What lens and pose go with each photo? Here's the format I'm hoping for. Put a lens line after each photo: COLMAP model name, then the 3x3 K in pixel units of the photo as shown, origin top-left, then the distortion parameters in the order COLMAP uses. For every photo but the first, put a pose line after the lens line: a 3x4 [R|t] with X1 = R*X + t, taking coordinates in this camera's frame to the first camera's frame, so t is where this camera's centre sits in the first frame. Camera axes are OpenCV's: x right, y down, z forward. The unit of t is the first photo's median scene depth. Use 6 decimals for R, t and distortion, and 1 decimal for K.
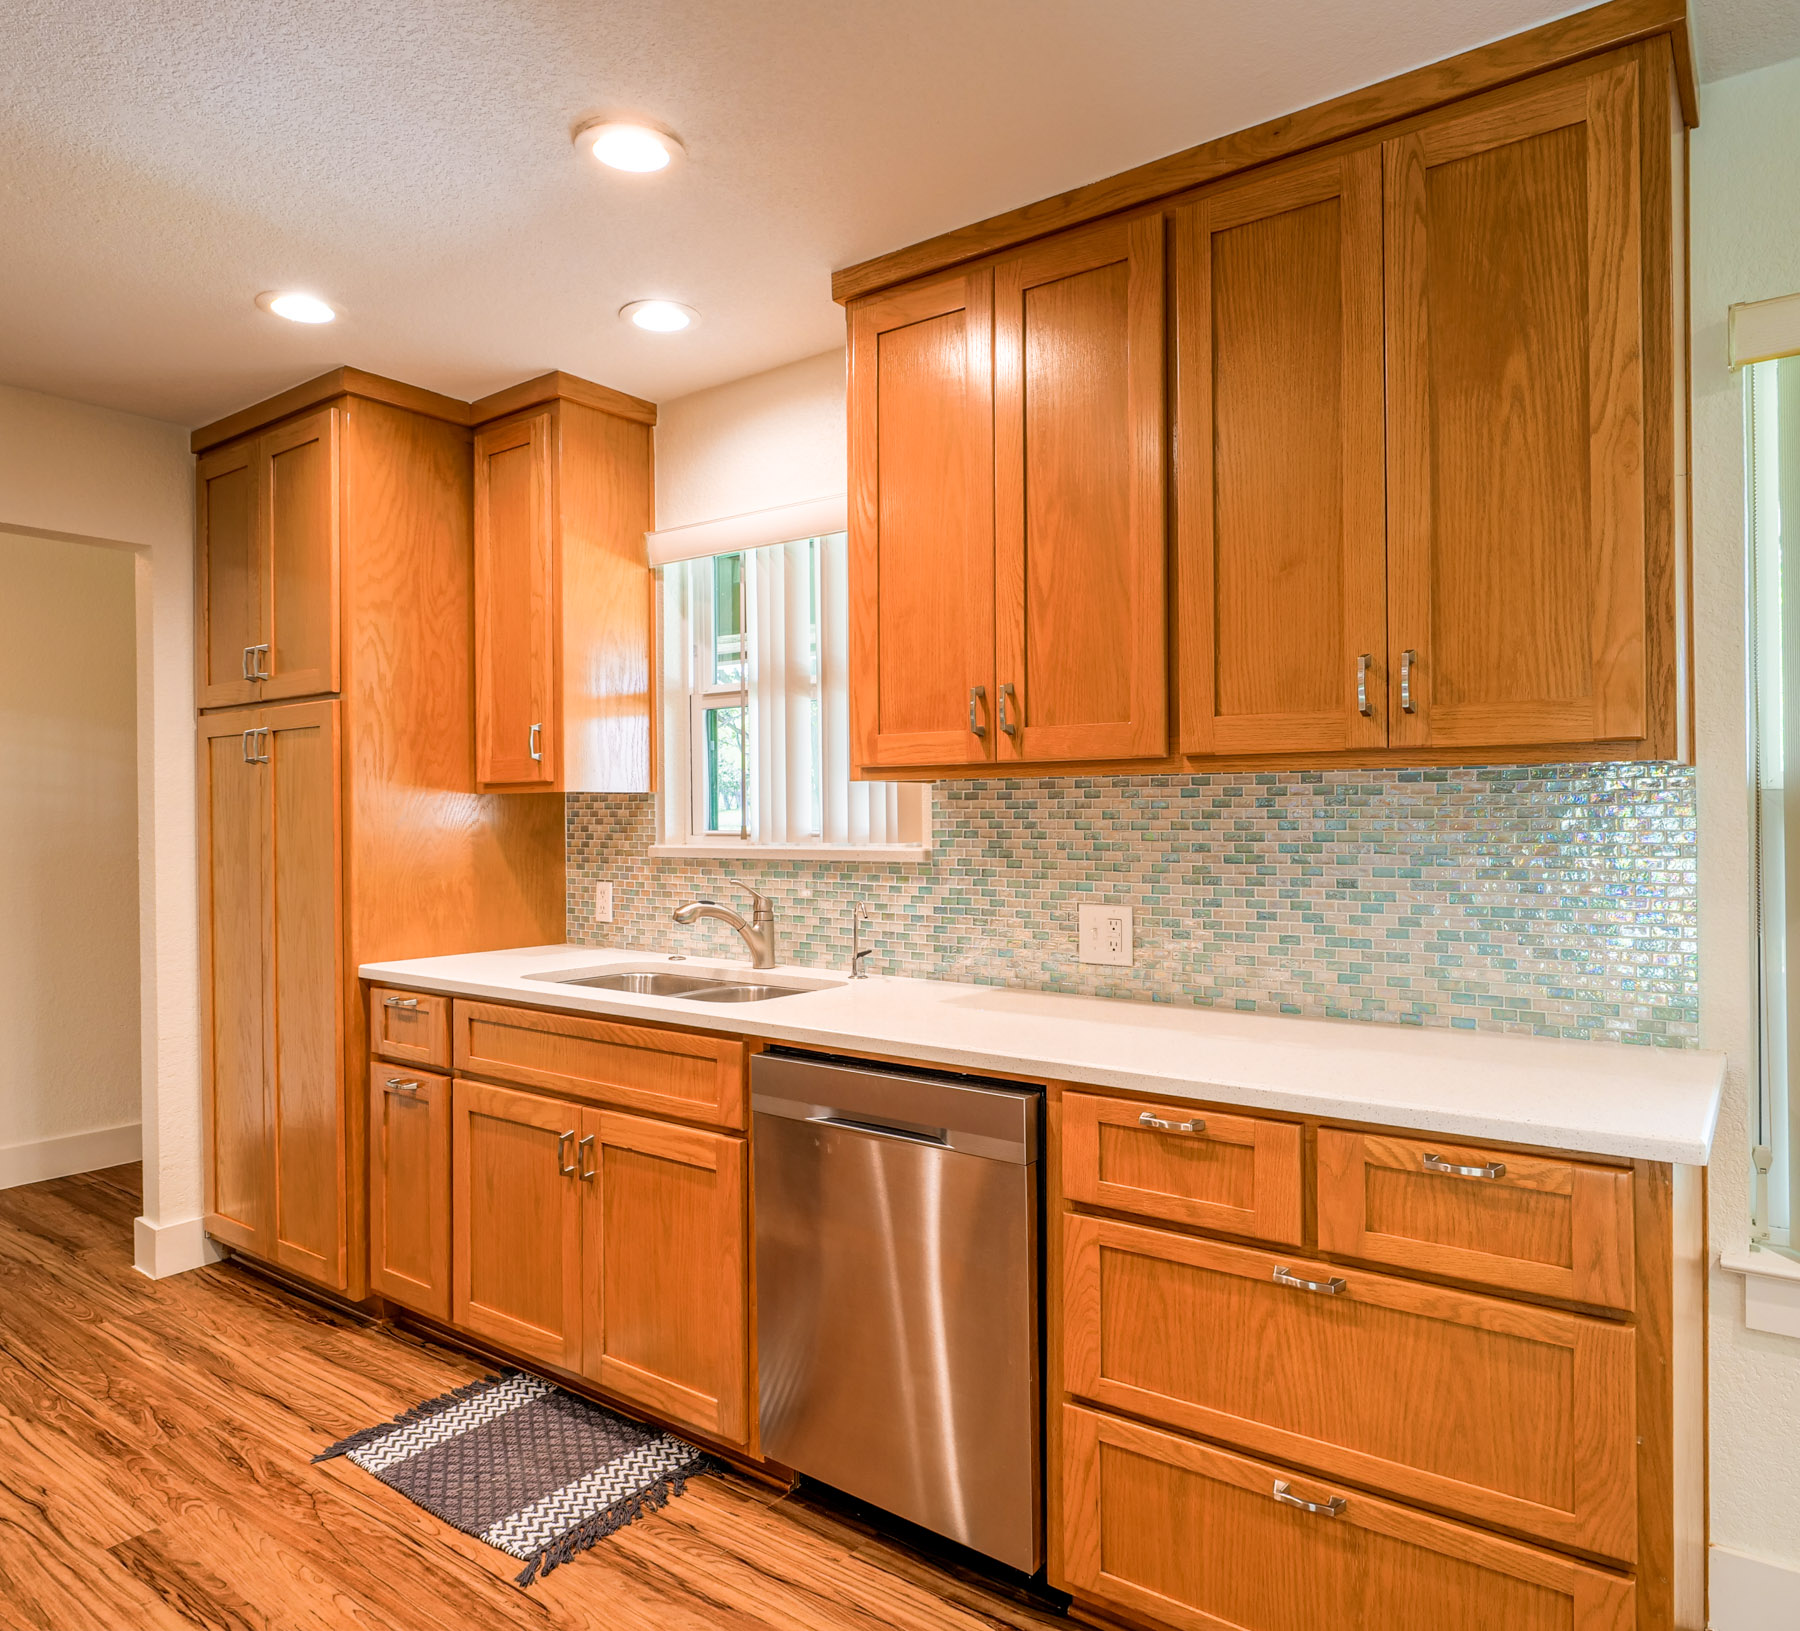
lens RADIAL K [[1184.6, 0, 928.5], [0, 1184.6, 811.7], [0, 0, 1]] dist [-0.016336, 0.005415]
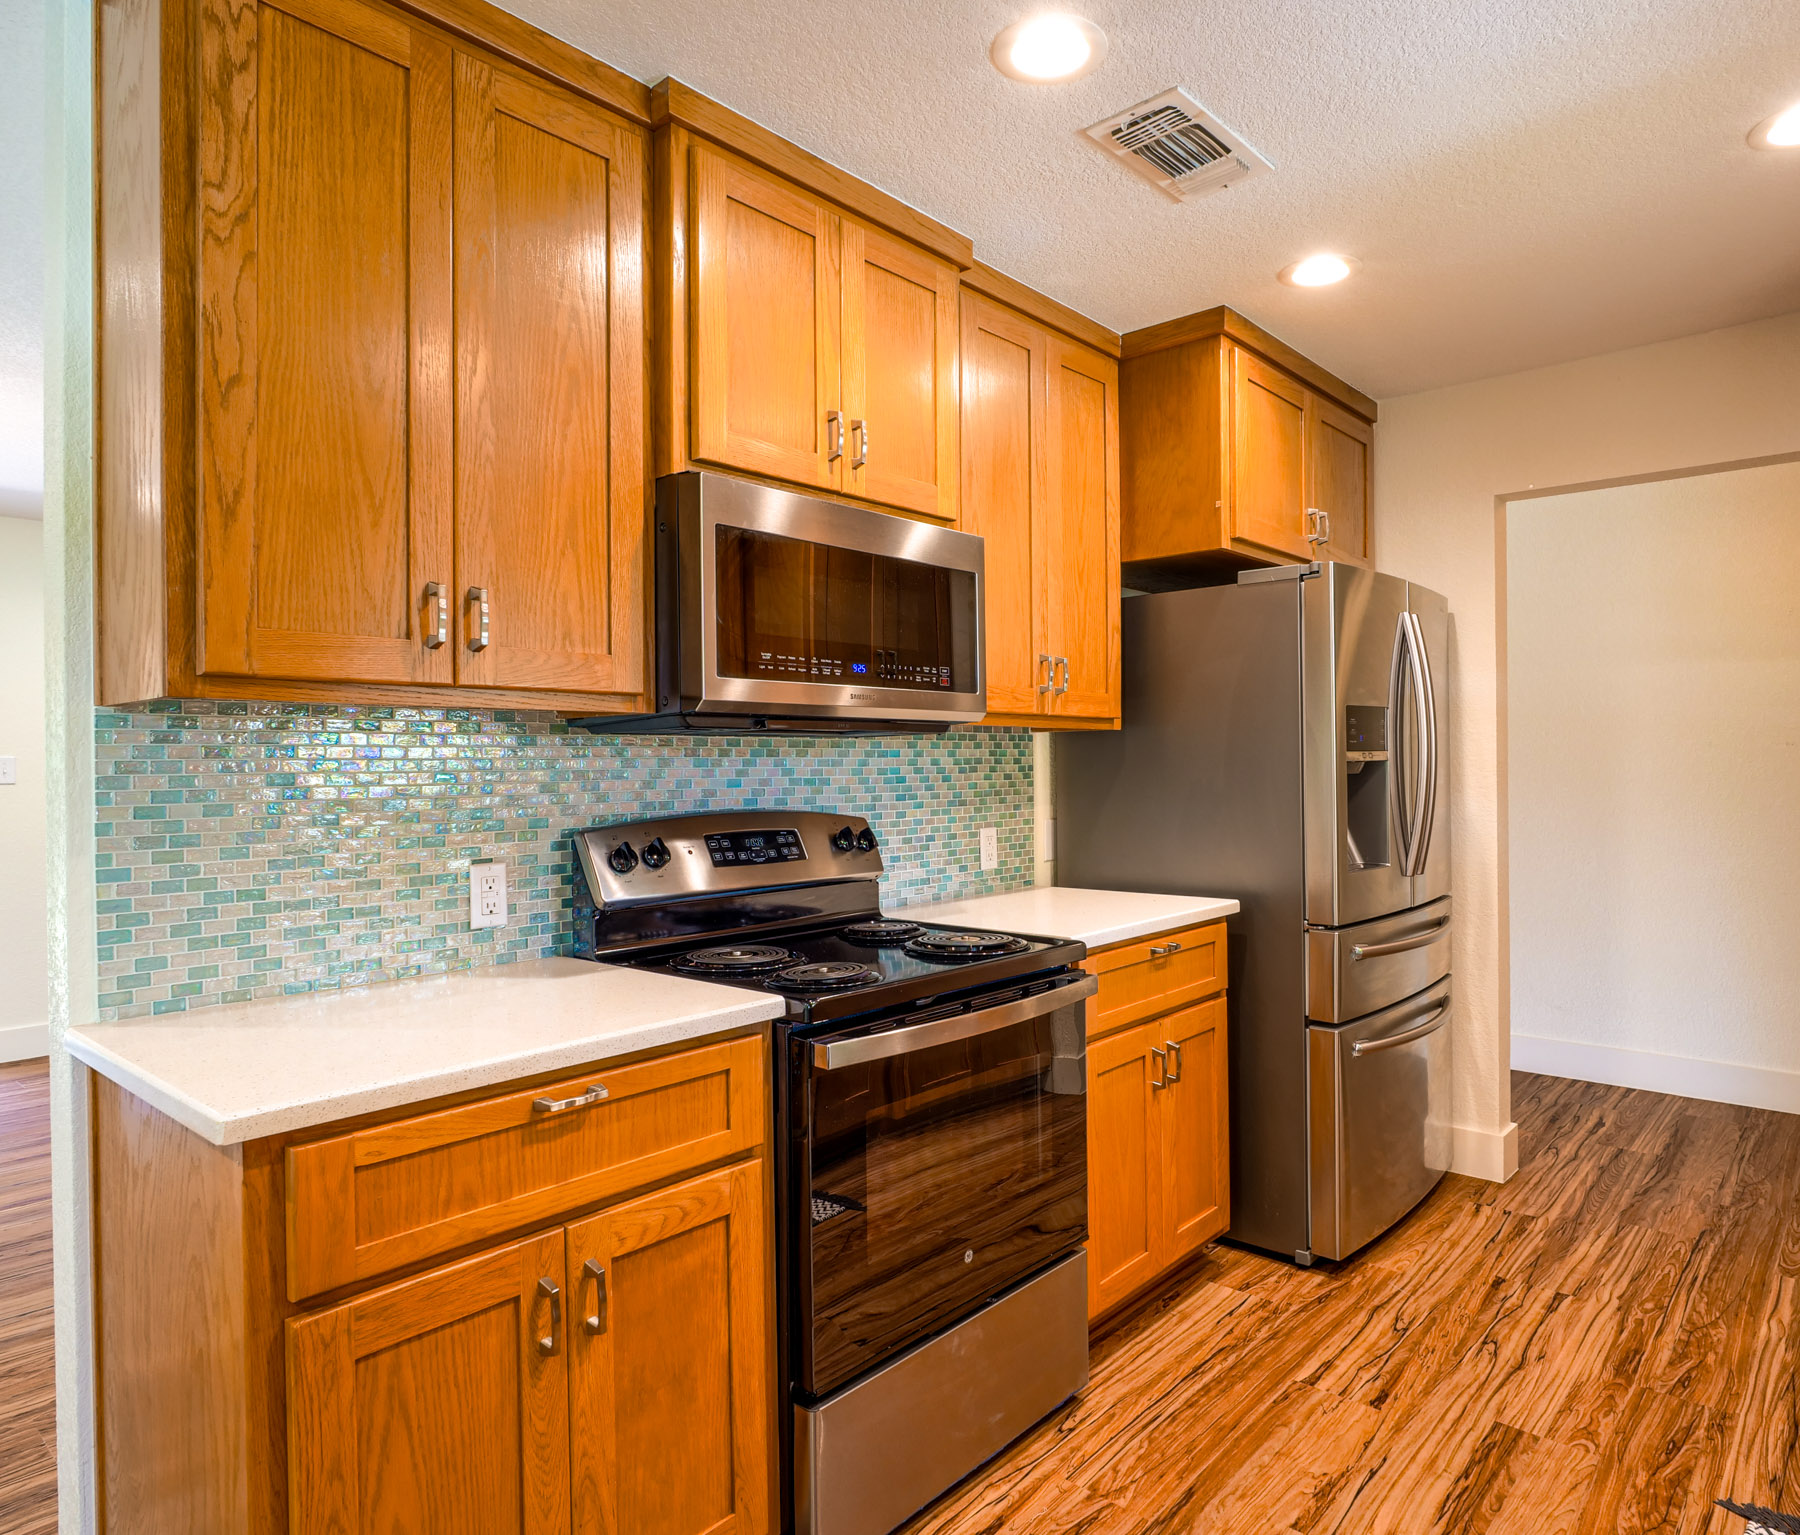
lens RADIAL K [[1124.1, 0, 946.5], [0, 1124.1, 765.4], [0, 0, 1]] dist [-0.008539, -0.000268]
pose [[-0.089569, 0.011027, -0.995920, 0.318874], [0.012808, 0.999869, 0.009919, 0.004008], [0.995898, -0.011867, -0.089699, 0.511026]]
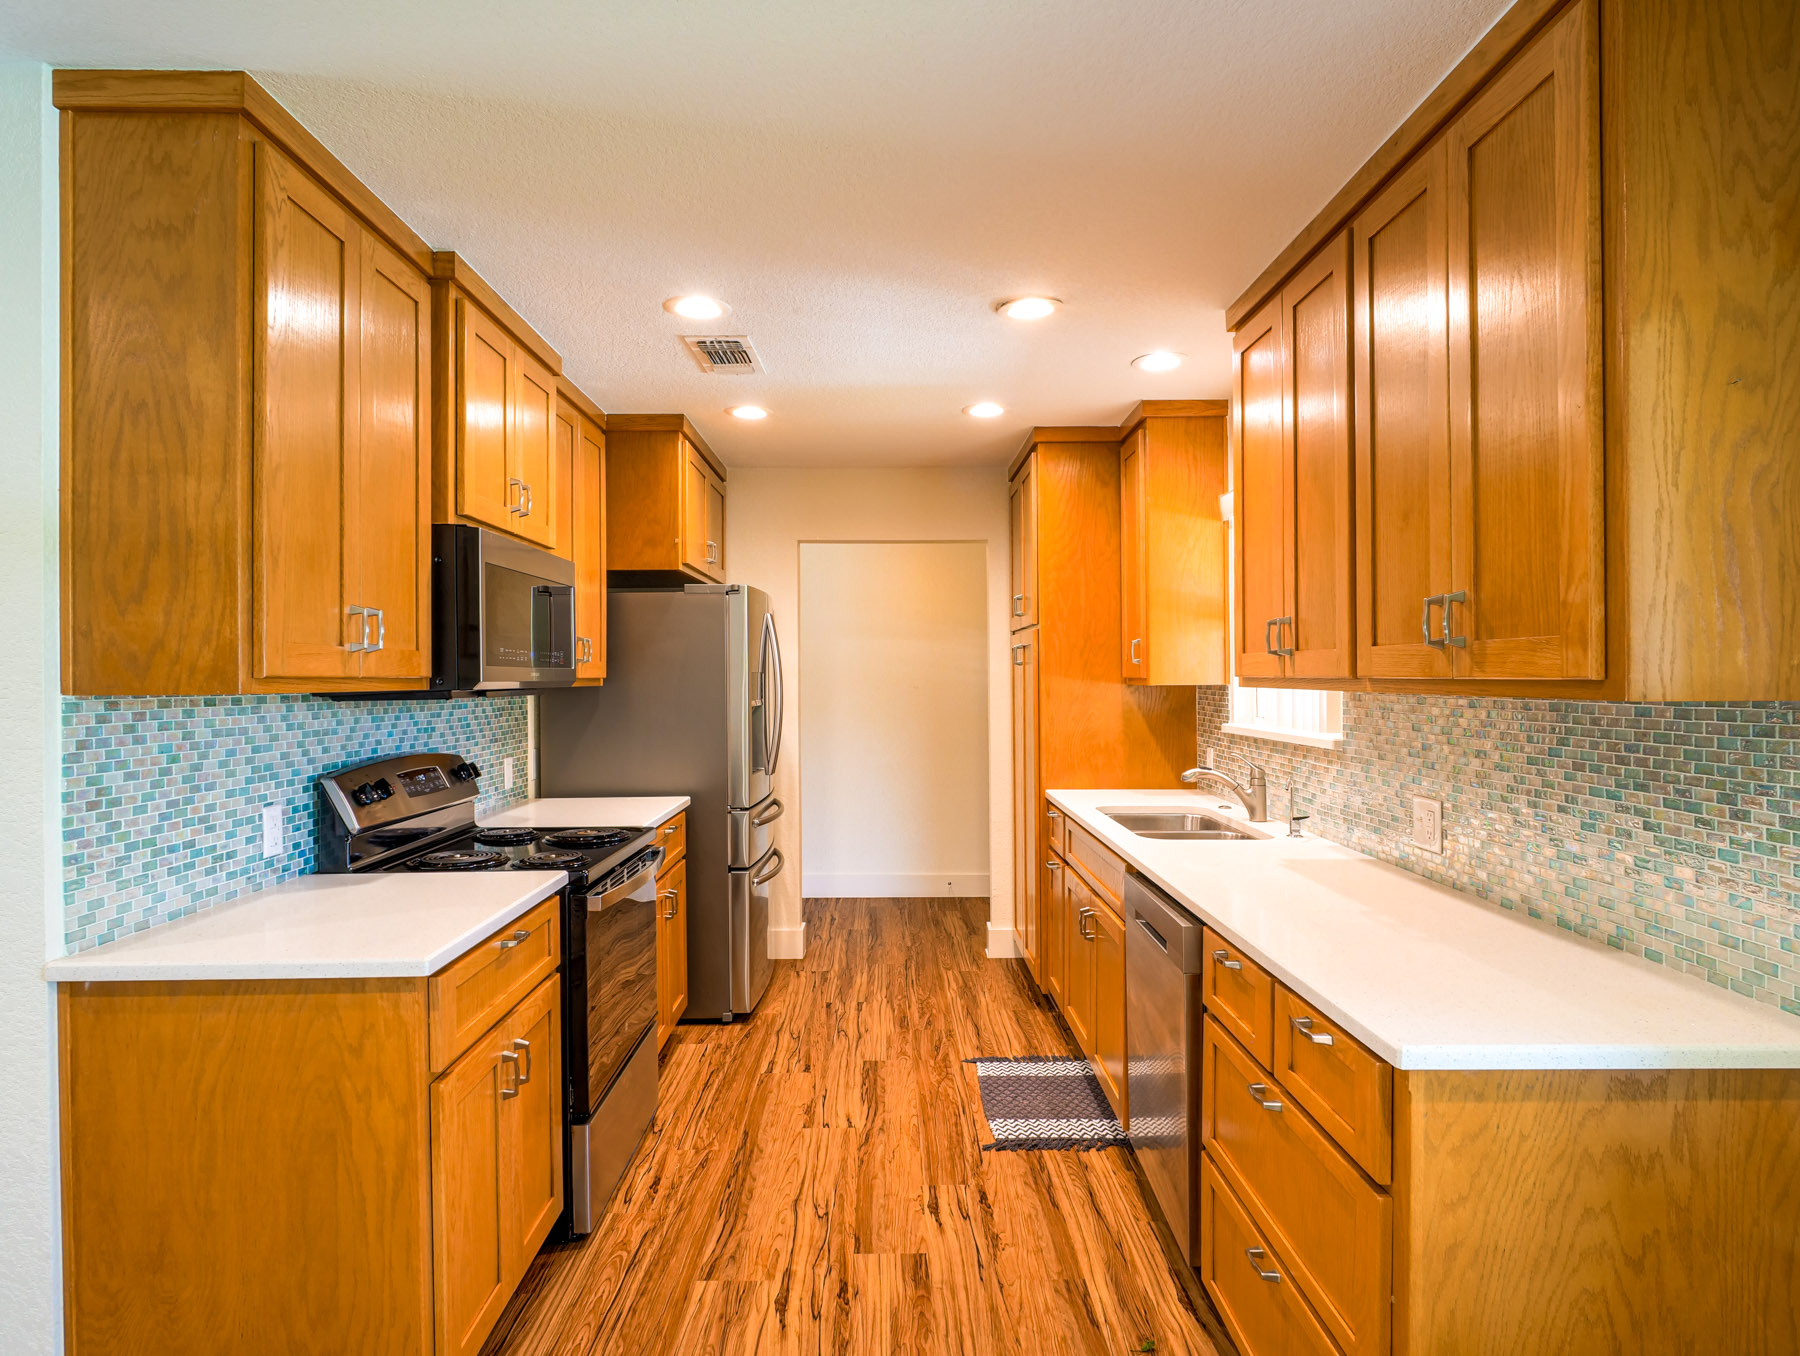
lens RADIAL K [[991.7, 0, 901.2], [0, 991.7, 675.6], [0, 0, 1]] dist [-0.015100, 0.003910]
pose [[0.595564, 0.005055, -0.803292, 0.623546], [0.001613, 0.999971, 0.007488, -0.048507], [0.803306, -0.005755, 0.595539, 0.023321]]
